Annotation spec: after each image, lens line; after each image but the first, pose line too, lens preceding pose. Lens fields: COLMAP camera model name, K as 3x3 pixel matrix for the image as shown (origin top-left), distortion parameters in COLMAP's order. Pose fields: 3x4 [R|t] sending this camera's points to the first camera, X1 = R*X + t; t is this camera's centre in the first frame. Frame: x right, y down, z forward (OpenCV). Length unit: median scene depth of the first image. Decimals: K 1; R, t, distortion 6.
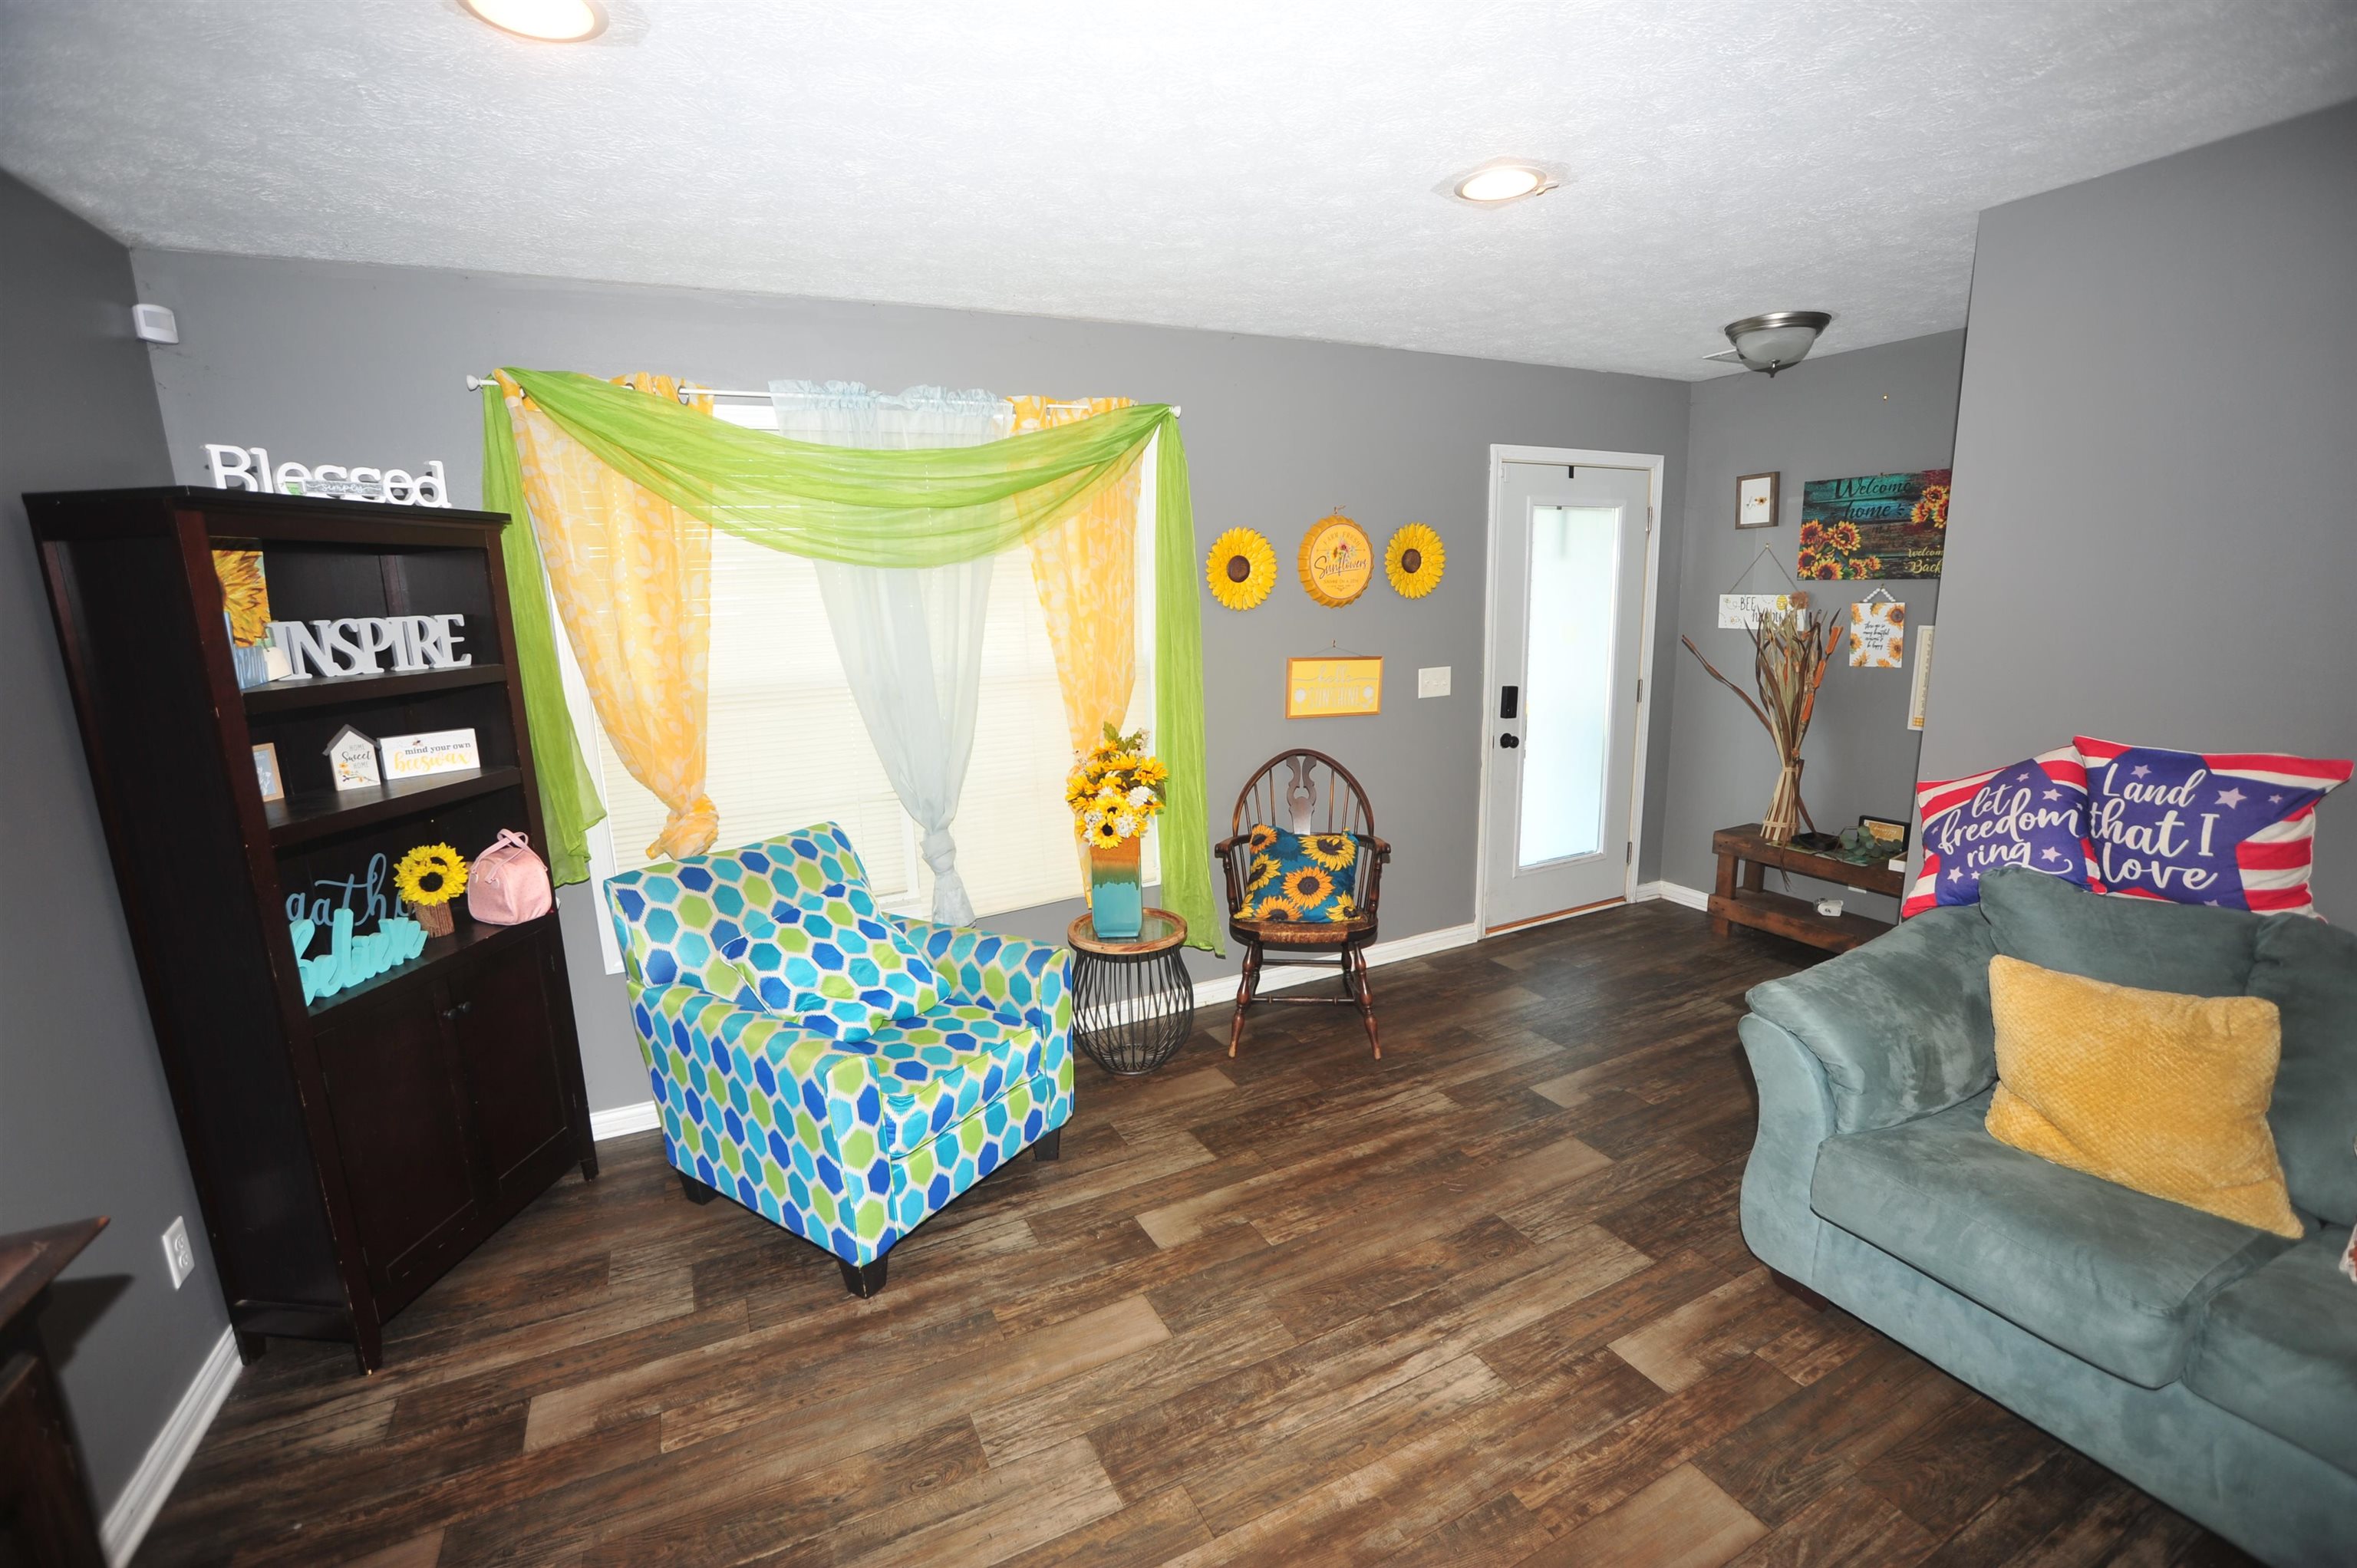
lens RADIAL K [[1020.8, 0, 1172.8], [0, 1020.8, 791.6], [0, 0, 1]] dist [-0.063639, 0.022813]
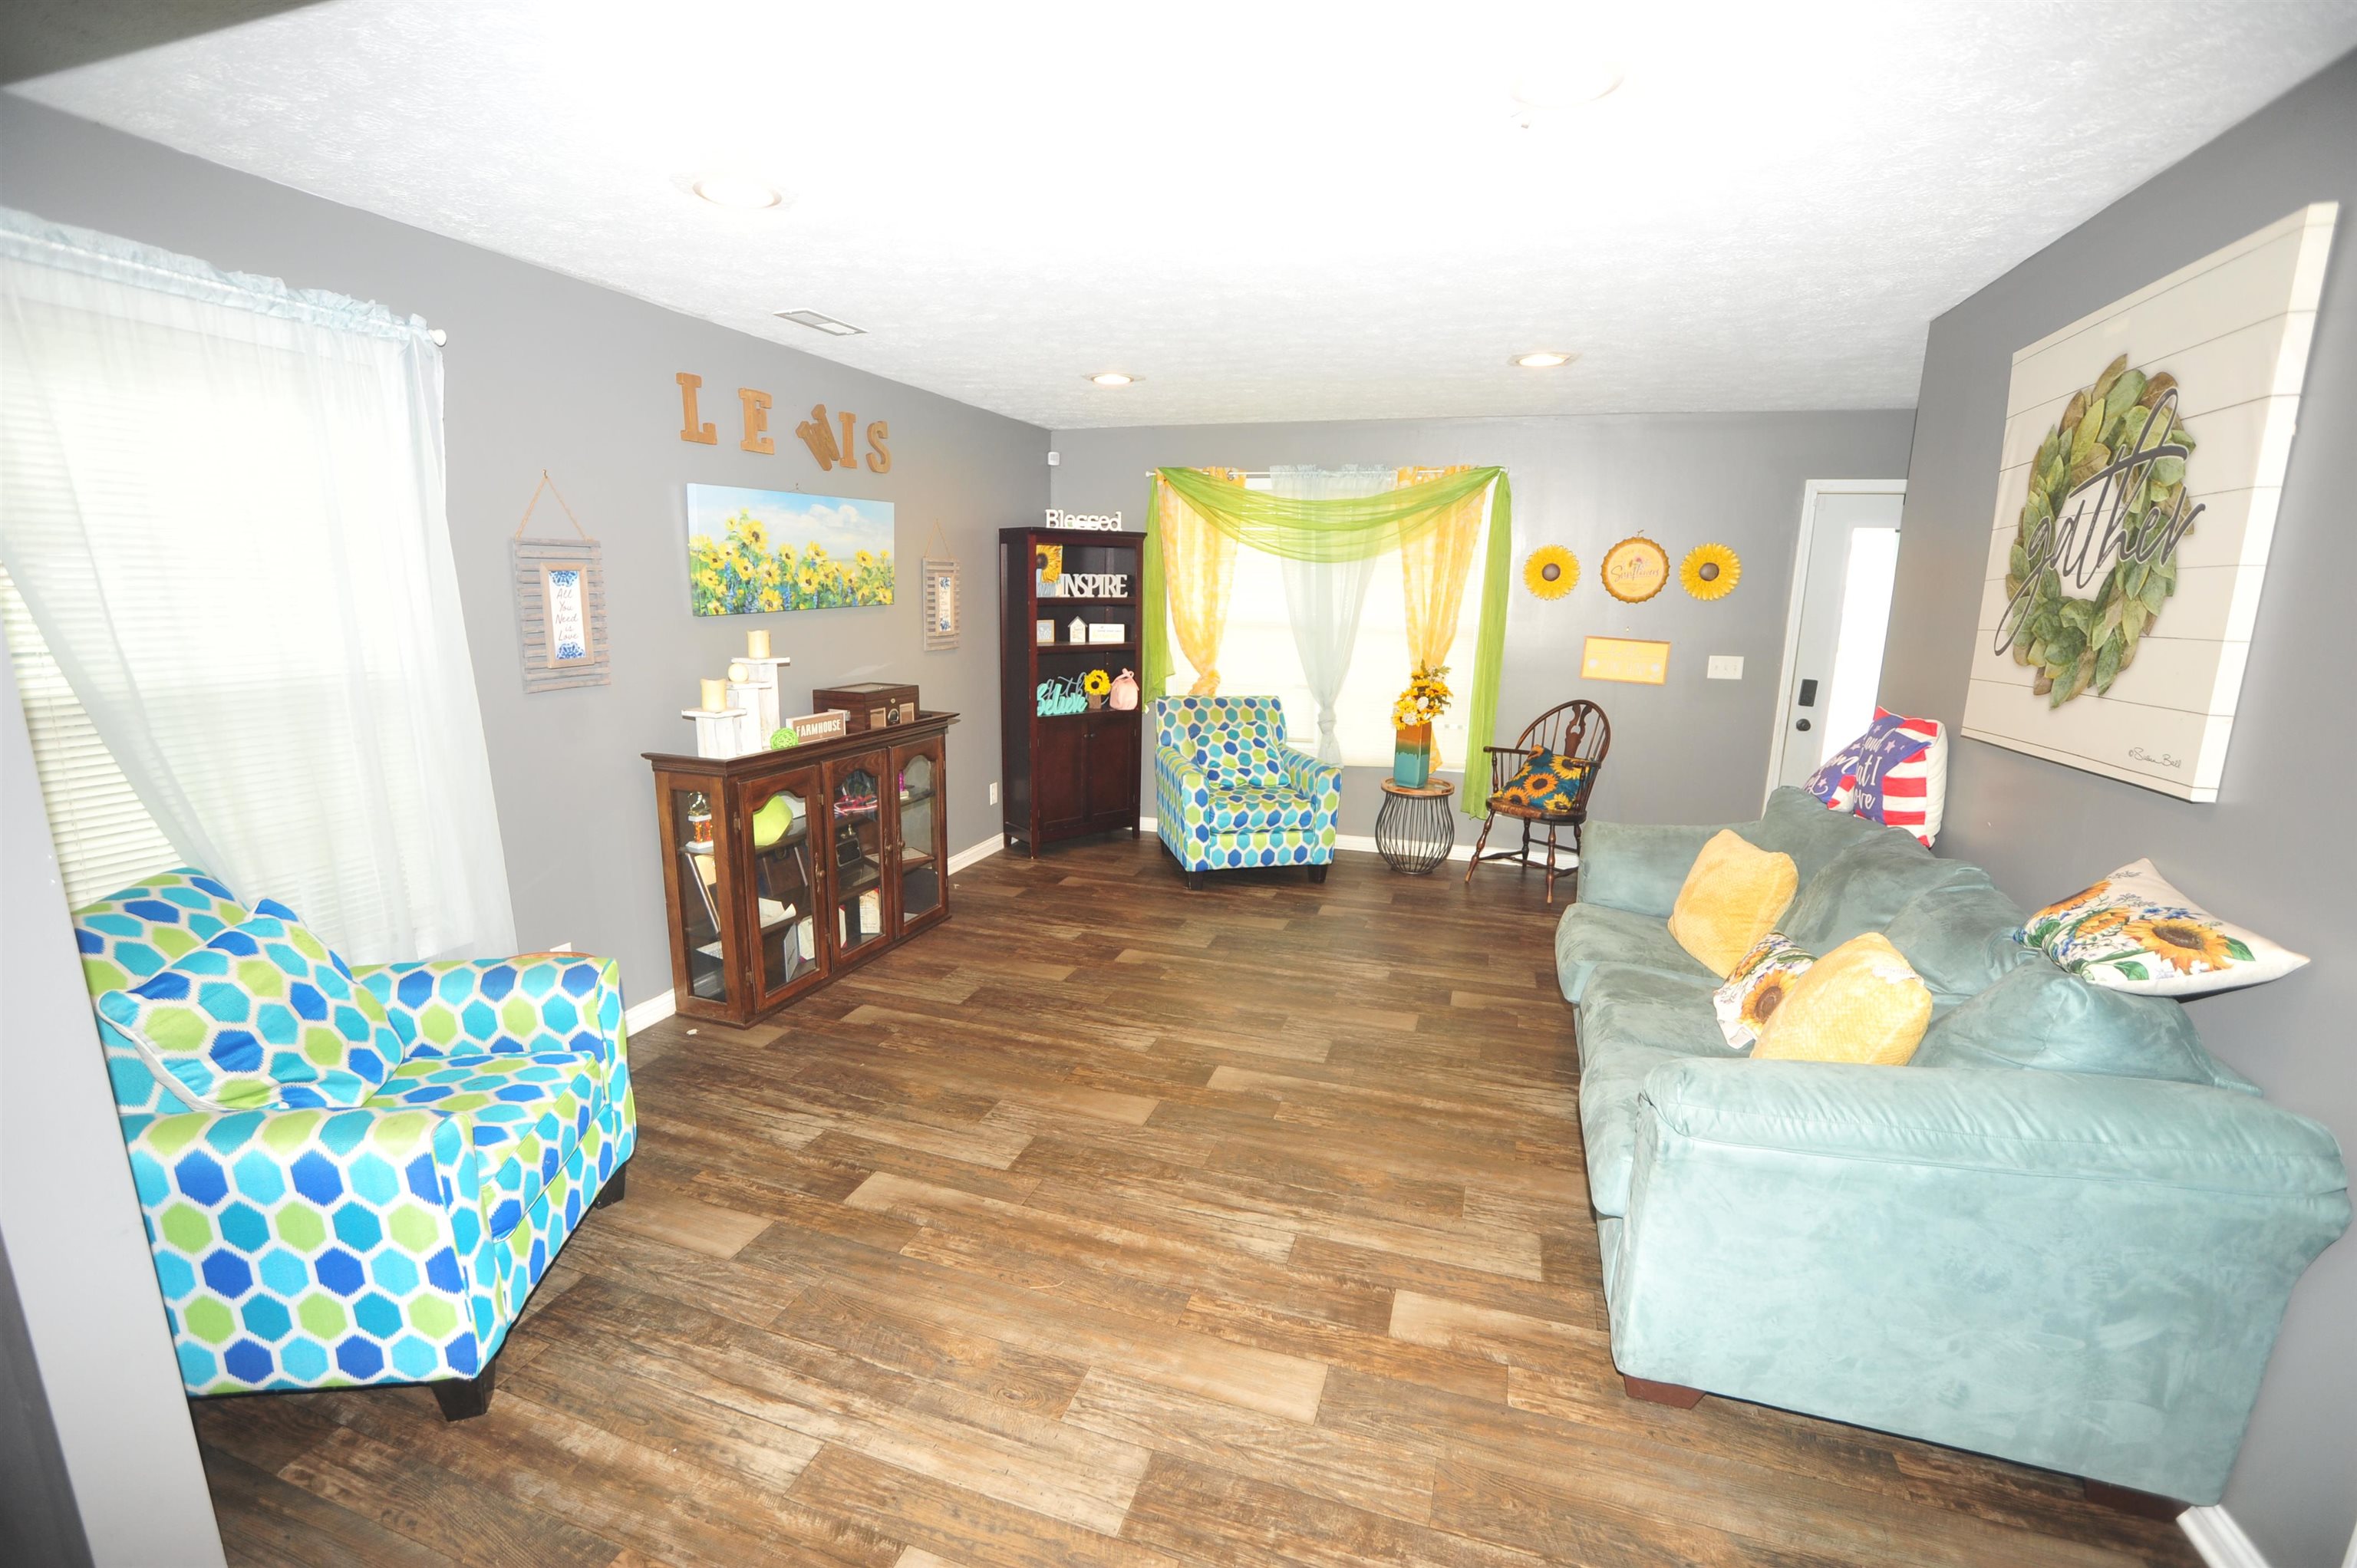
lens RADIAL K [[1020.8, 0, 1172.8], [0, 1020.8, 791.6], [0, 0, 1]] dist [-0.063639, 0.022813]
pose [[0.709862, 0.179617, -0.681053, 0.985355], [-0.176566, 0.981442, 0.074805, 0.112031], [0.681850, 0.067150, 0.728403, -0.578102]]
